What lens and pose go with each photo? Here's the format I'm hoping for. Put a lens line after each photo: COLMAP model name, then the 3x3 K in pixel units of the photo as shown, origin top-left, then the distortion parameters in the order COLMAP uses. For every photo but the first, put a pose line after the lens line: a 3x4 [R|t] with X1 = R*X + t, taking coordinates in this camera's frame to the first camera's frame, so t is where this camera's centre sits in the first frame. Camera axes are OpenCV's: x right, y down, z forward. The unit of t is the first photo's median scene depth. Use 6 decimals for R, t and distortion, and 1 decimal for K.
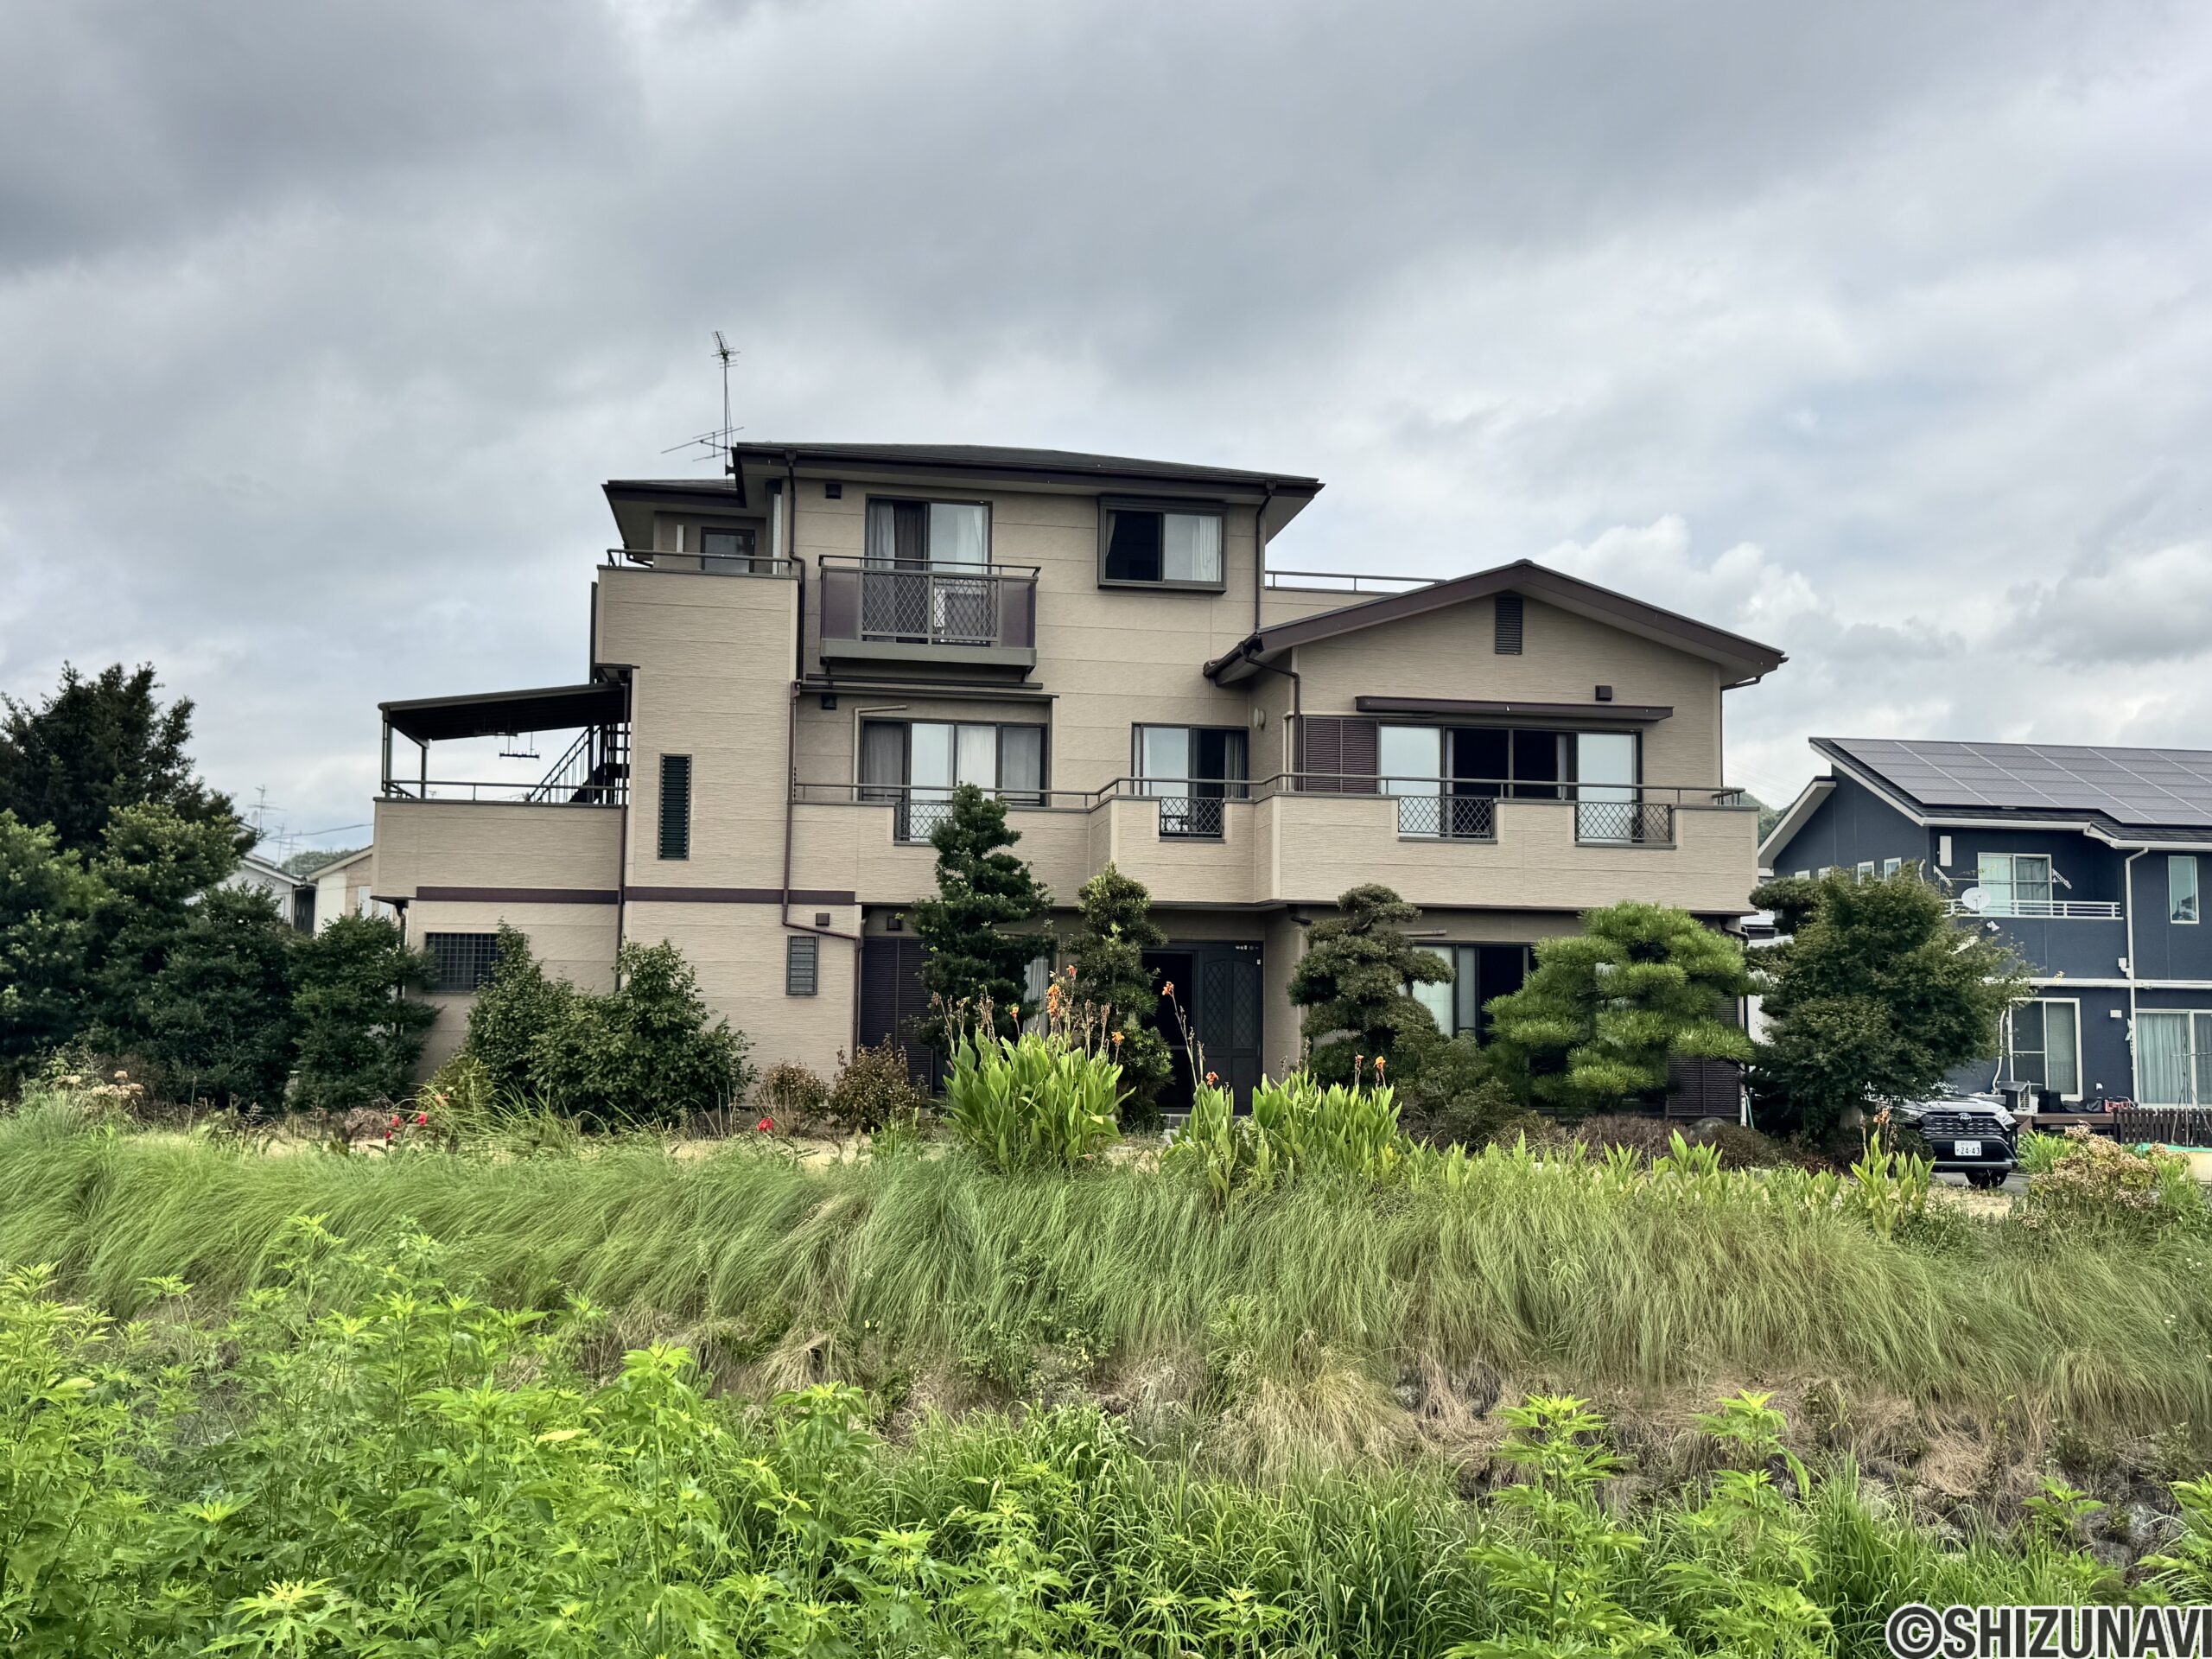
lens RADIAL K [[1889.4, 0, 1106.0], [0, 1889.4, 829.5], [0, 0, 1]] dist [0.062737, -0.000421]
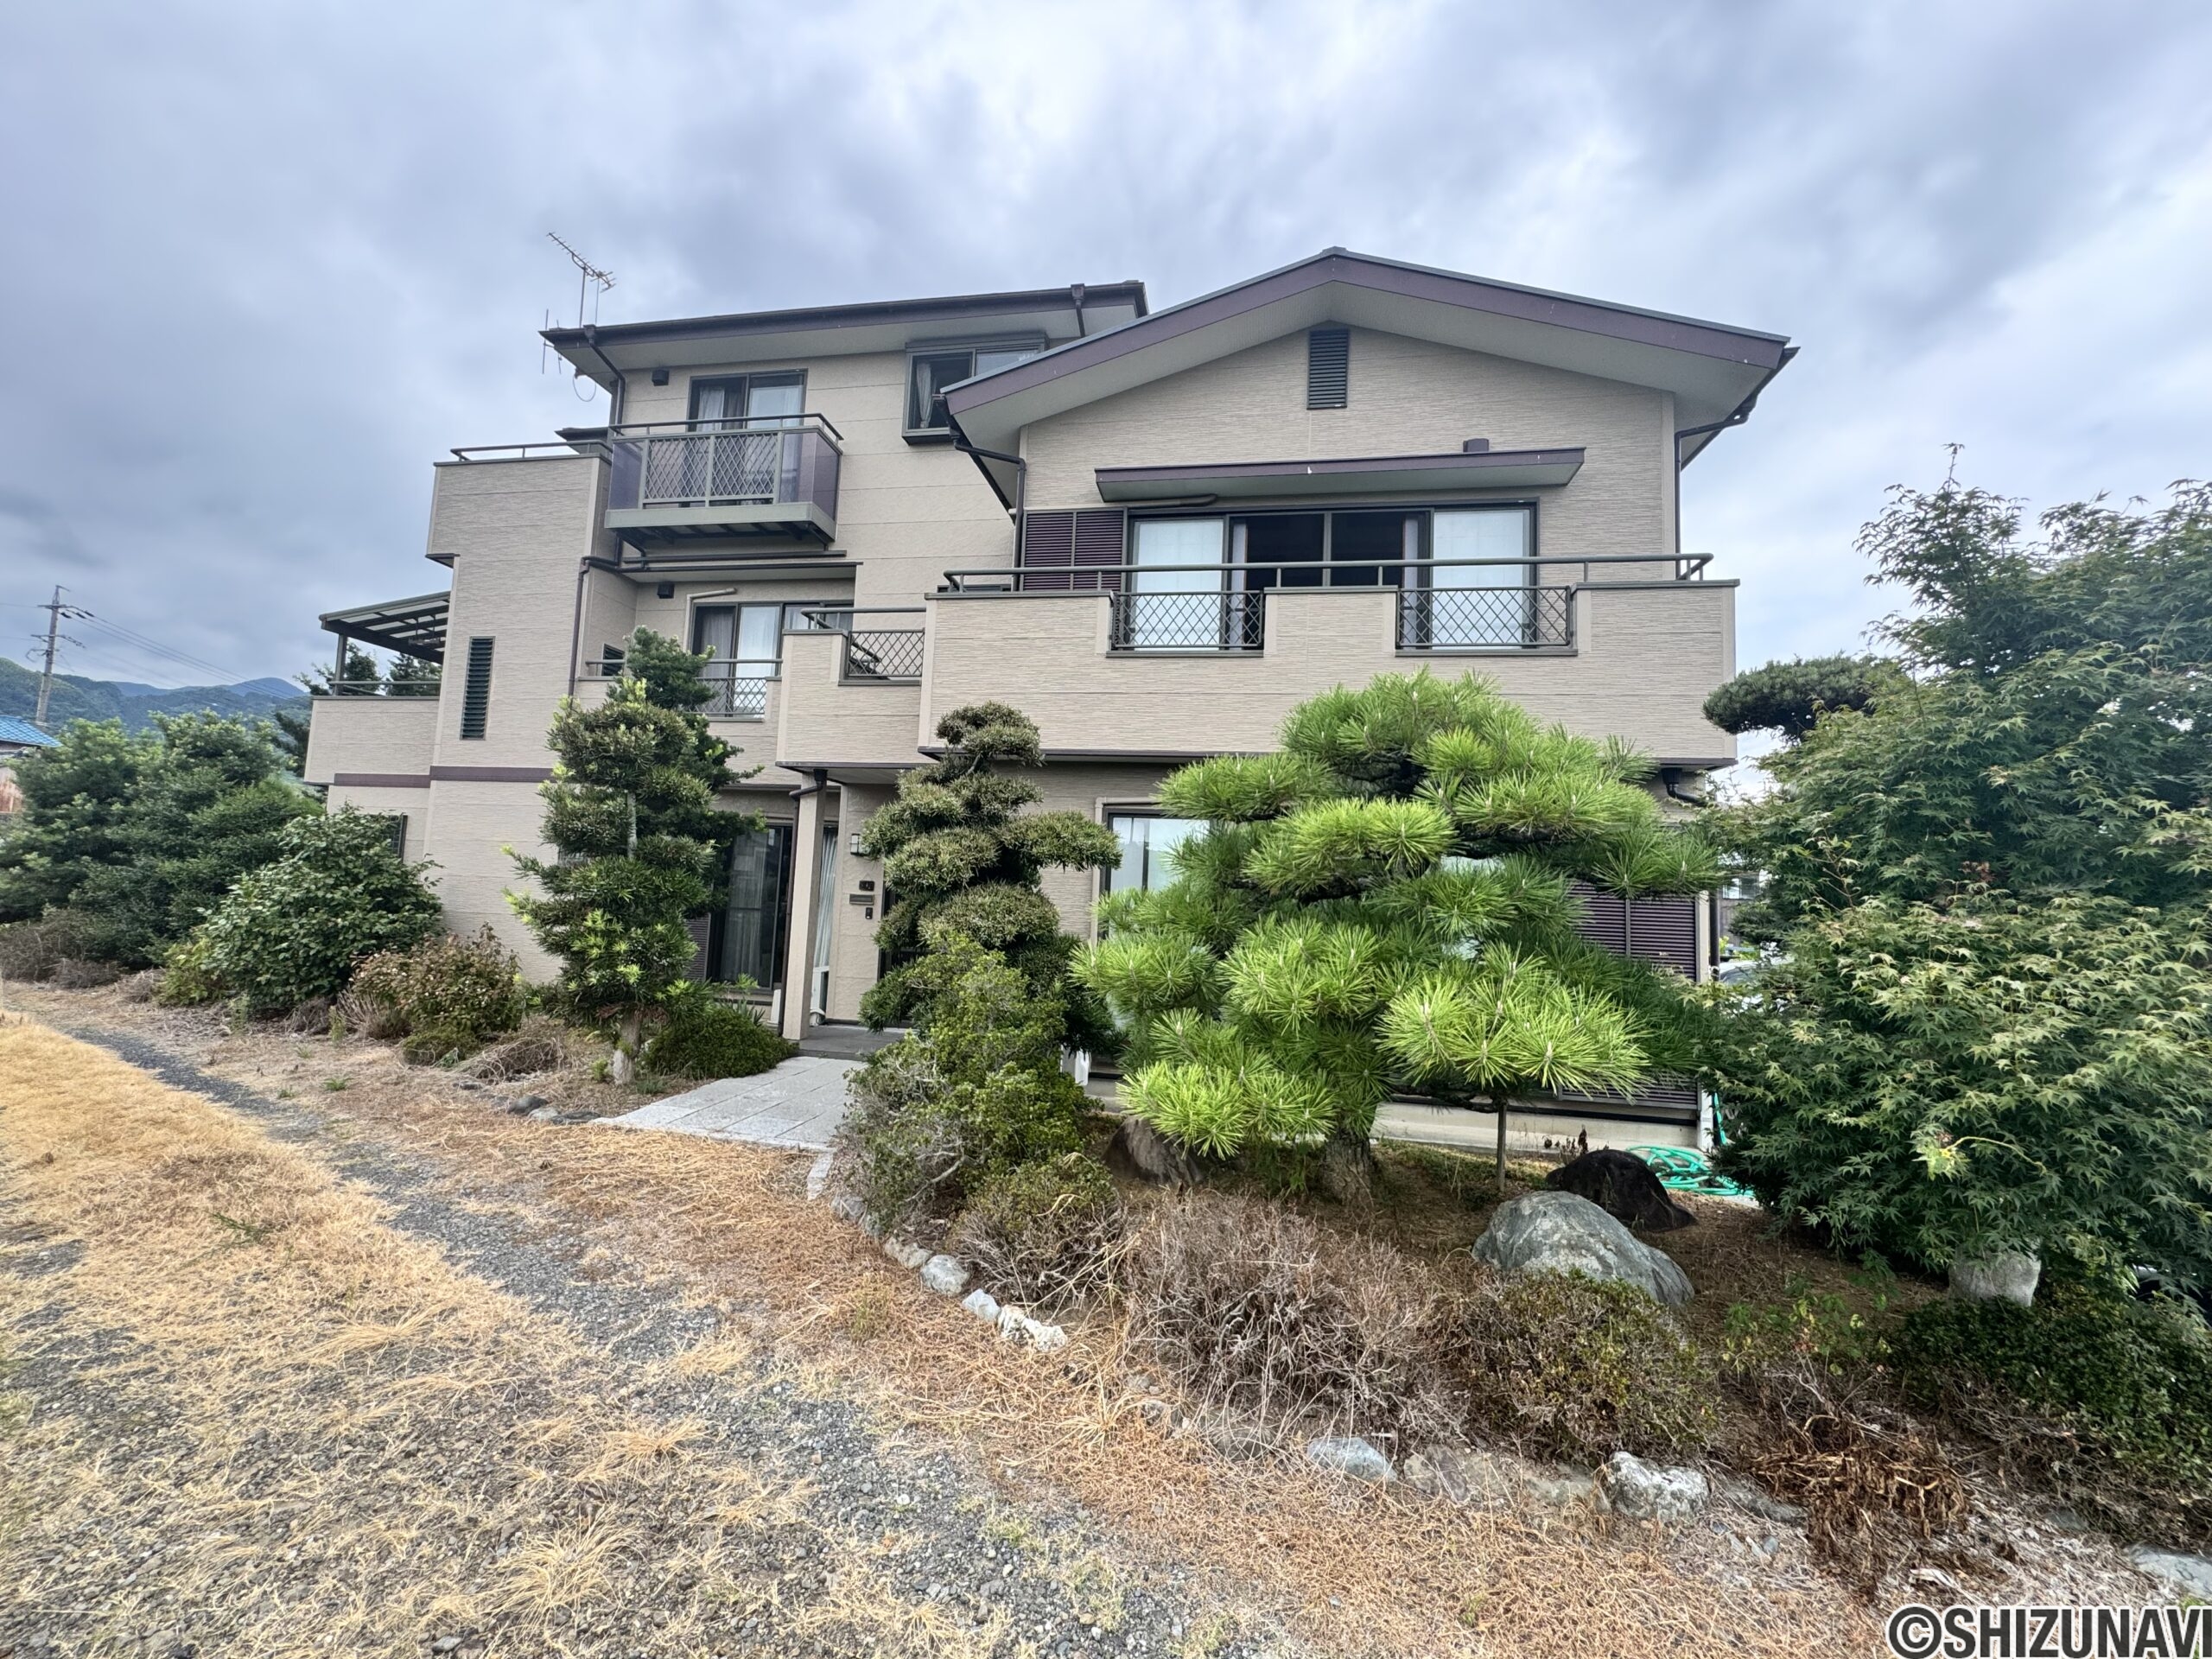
lens RADIAL K [[894.2, 0, 1106.0], [0, 894.2, 829.5], [0, 0, 1]] dist [-0.003204, 0.000444]
pose [[0.948210, 0.002075, -0.317638, 0.238669], [-0.000458, 0.999987, 0.005166, 0.060887], [0.317644, -0.004753, 0.948198, 0.657942]]
